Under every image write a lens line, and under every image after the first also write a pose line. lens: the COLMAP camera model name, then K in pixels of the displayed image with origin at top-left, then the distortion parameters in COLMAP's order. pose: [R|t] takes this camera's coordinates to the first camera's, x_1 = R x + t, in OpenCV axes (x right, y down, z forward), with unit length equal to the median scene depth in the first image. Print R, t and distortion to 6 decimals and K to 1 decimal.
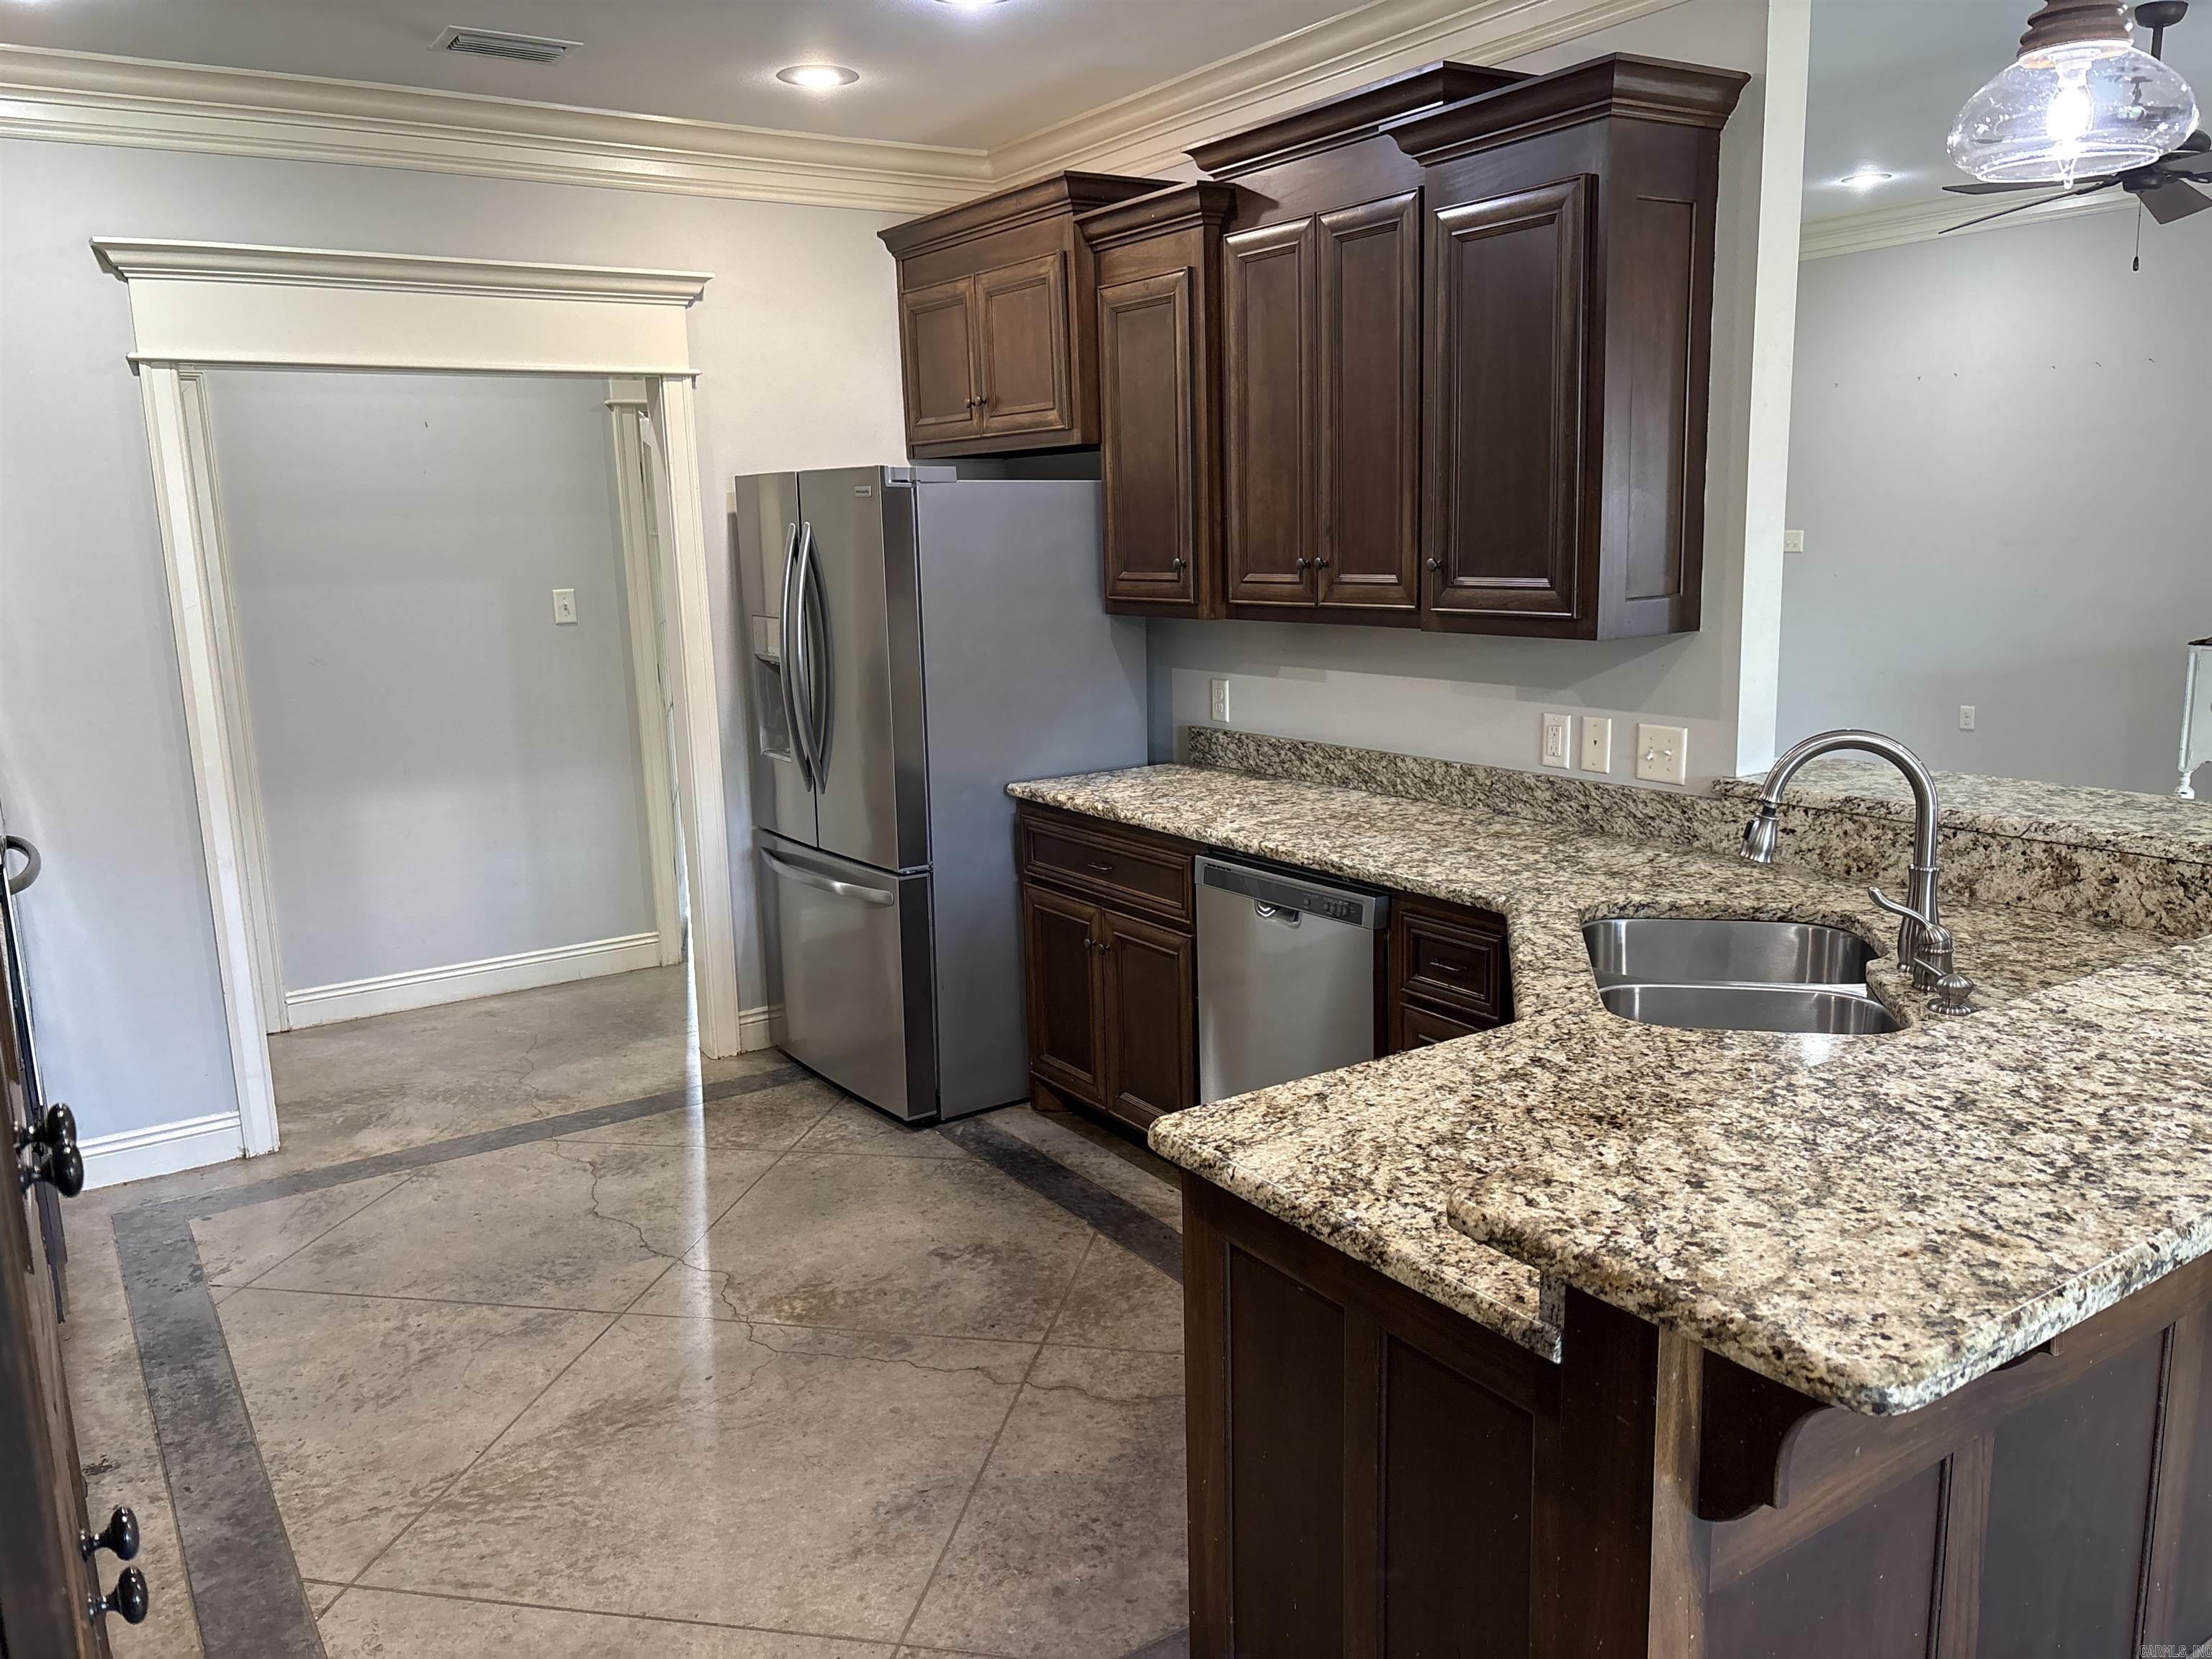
lens RADIAL K [[1685.9, 0, 1113.4], [0, 1685.9, 828.8], [0, 0, 1]] dist [0.051241, -0.033614]
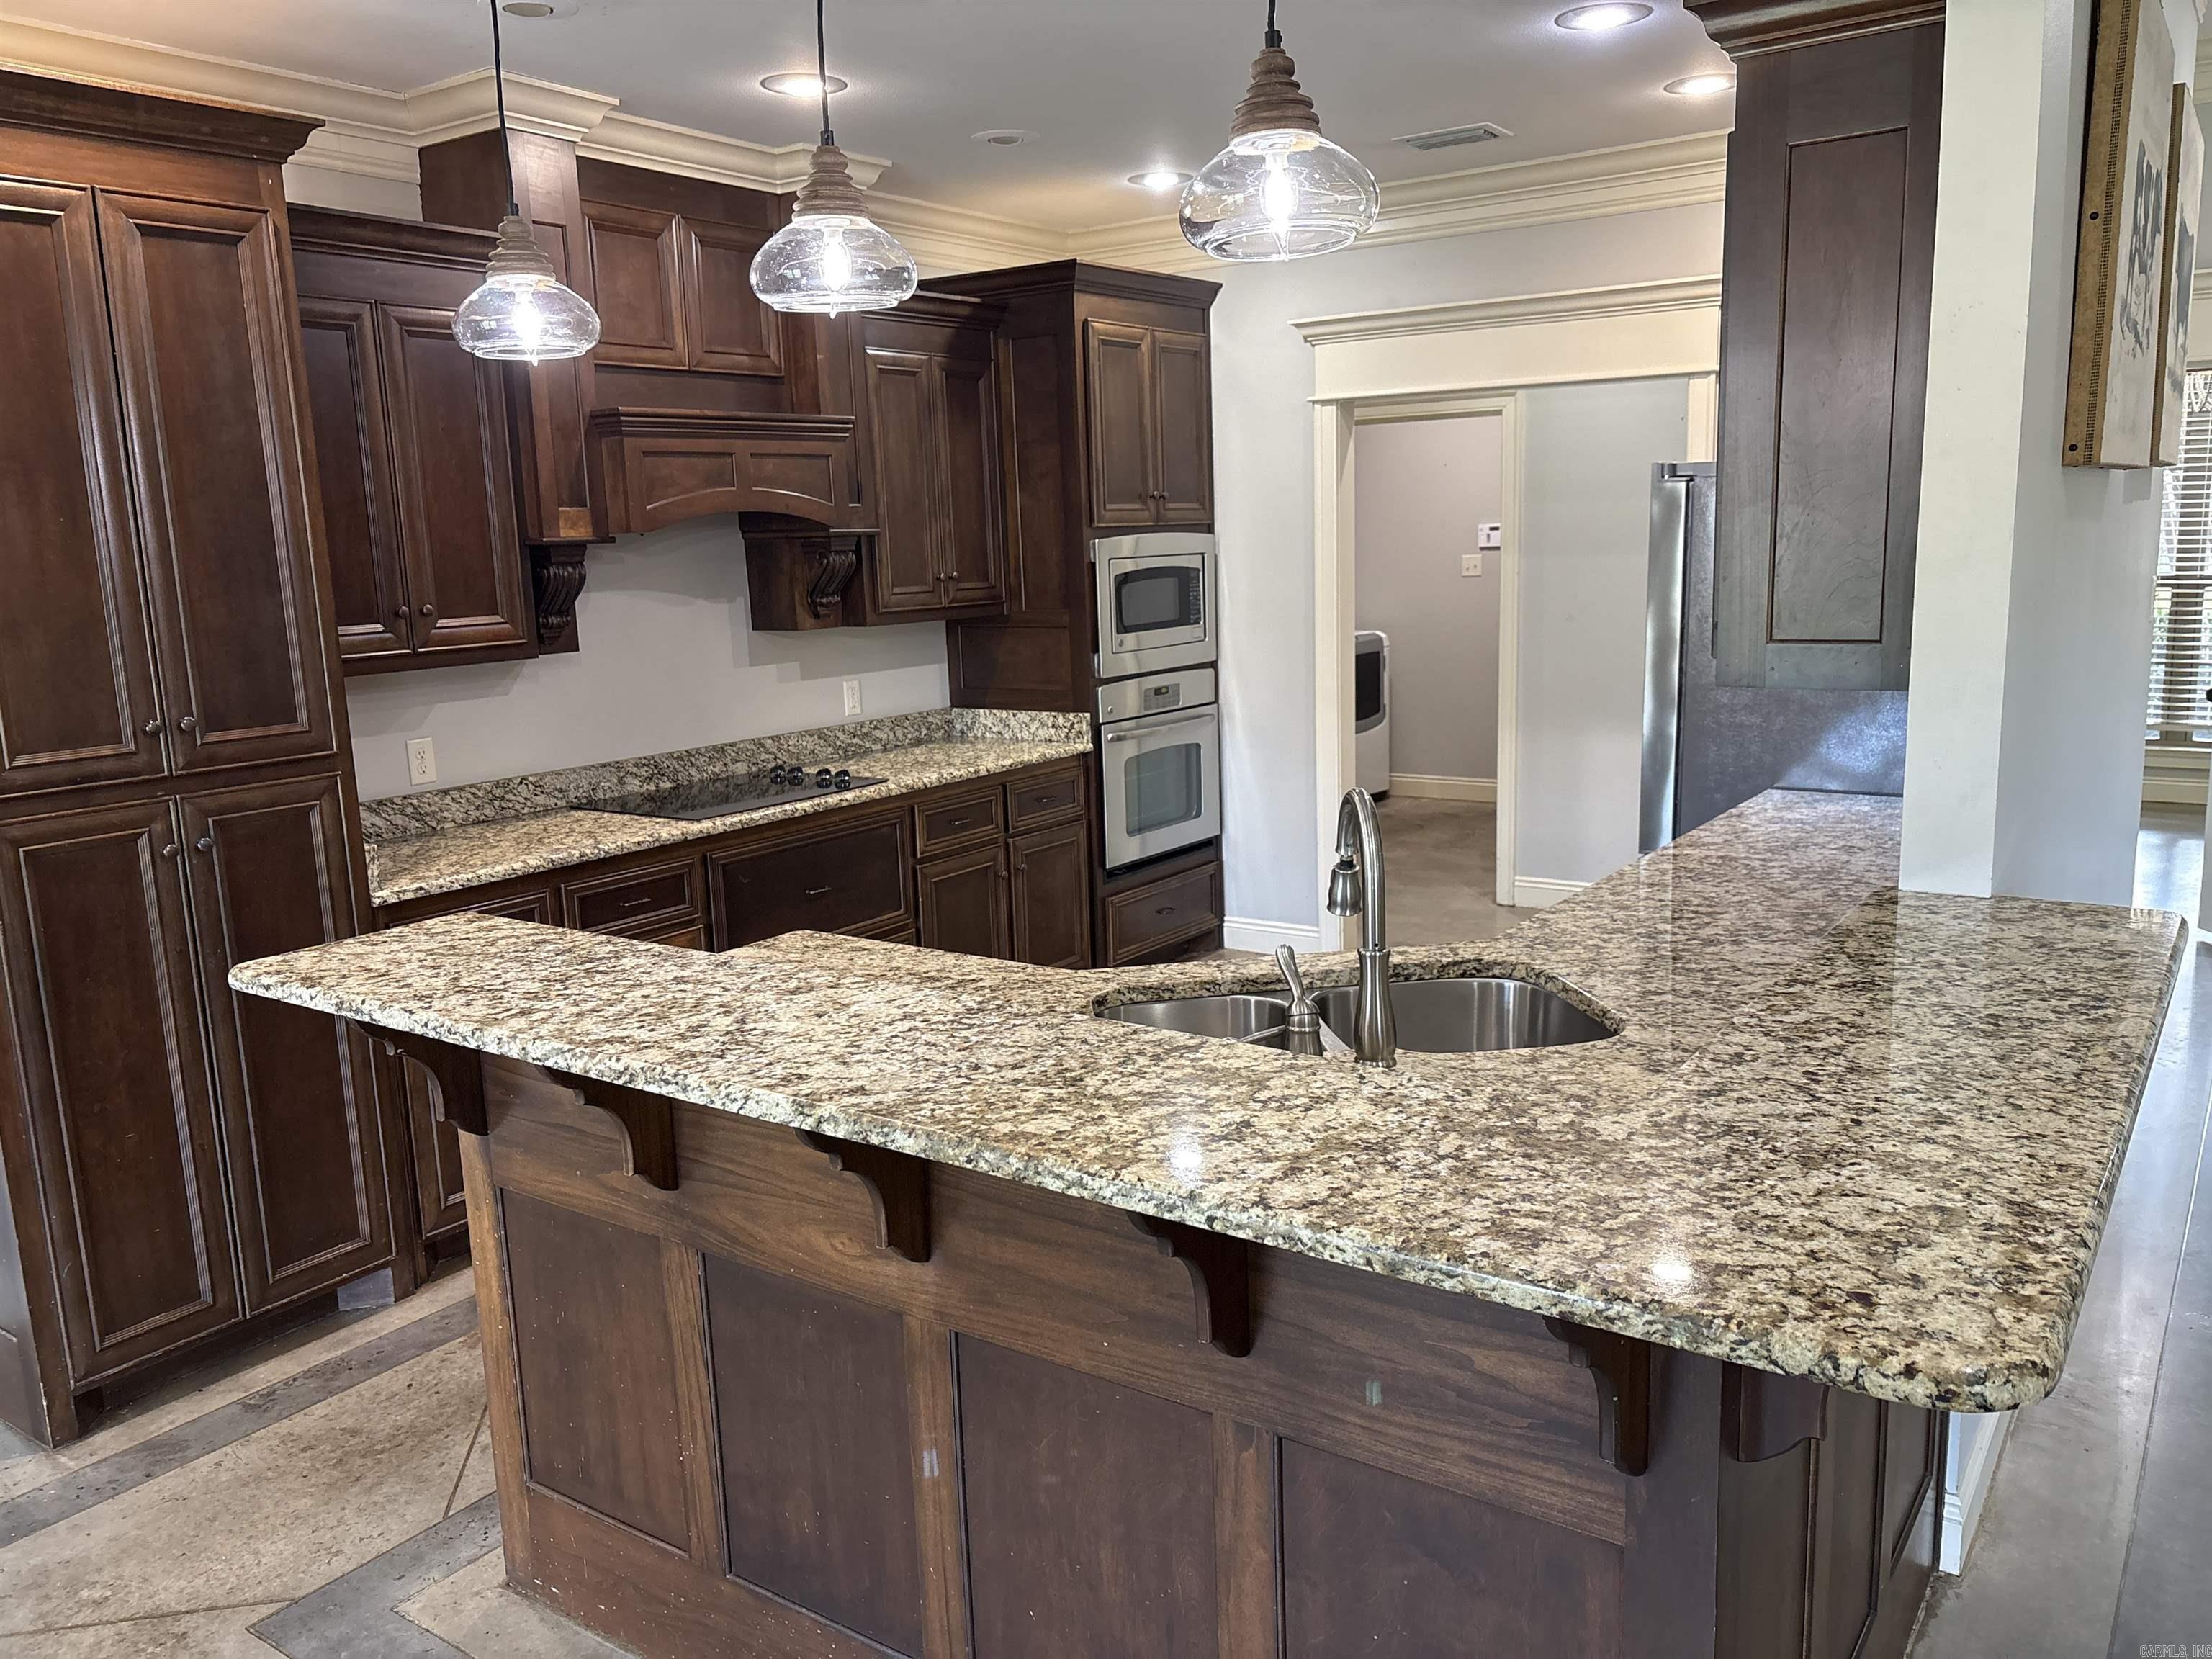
lens RADIAL K [[1685.9, 0, 1118.8], [0, 1685.9, 833.7], [0, 0, 1]] dist [0.051241, -0.033614]
pose [[0.361966, 0.186942, -0.913254, 1.737054], [-0.150406, 0.978561, 0.140697, -0.203198], [0.919978, 0.086431, 0.382323, 0.732479]]
